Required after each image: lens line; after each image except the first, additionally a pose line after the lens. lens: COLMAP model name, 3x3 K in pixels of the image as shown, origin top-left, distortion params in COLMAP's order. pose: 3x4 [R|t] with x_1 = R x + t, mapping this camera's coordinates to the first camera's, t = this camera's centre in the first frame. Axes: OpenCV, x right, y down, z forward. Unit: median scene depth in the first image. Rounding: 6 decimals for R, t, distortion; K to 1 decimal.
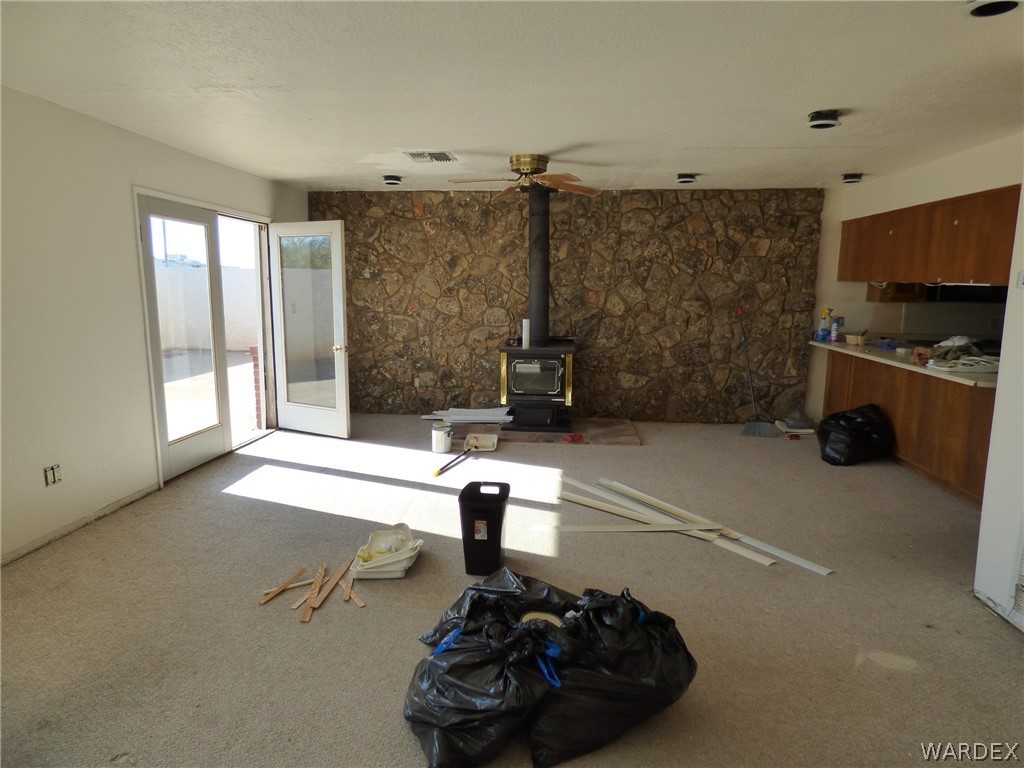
lens RADIAL K [[591.7, 0, 513.1], [0, 591.7, 367.6], [0, 0, 1]] dist [-0.037573, -0.000342]
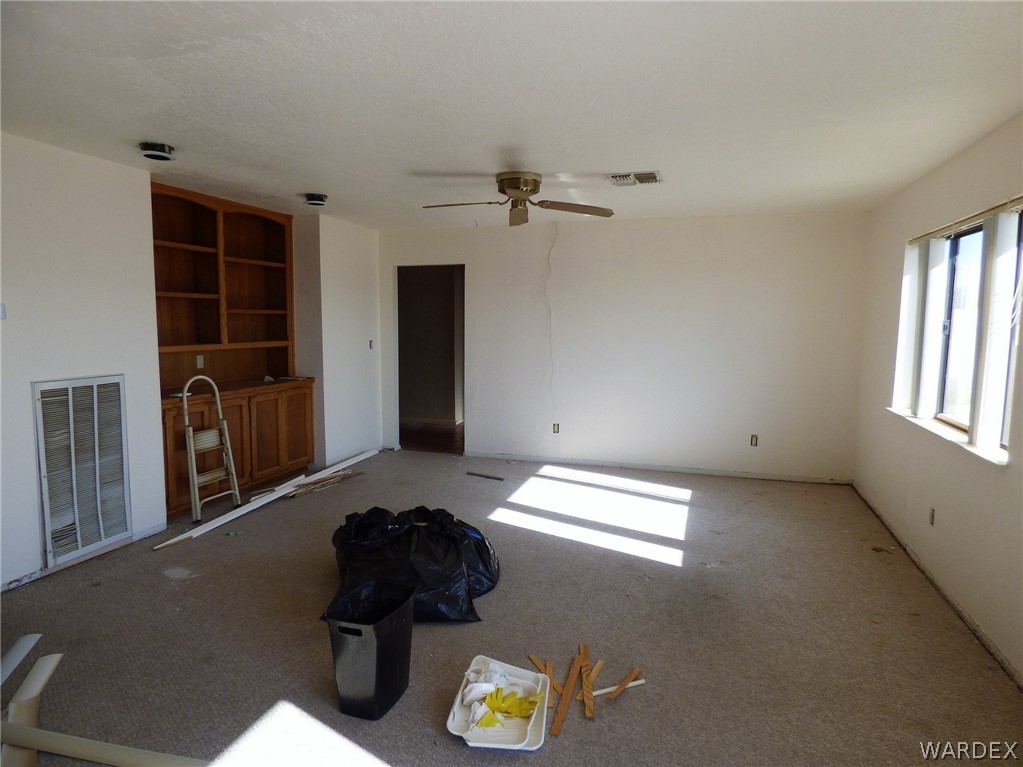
lens RADIAL K [[624.3, 0, 511.5], [0, 624.3, 383.5], [0, 0, 1]] dist [0.003261, 0.000284]
pose [[-0.974109, -0.034426, 0.223440, -0.184470], [0.019673, 0.971681, 0.235477, -0.115040], [-0.225219, 0.233776, -0.945846, 0.788021]]
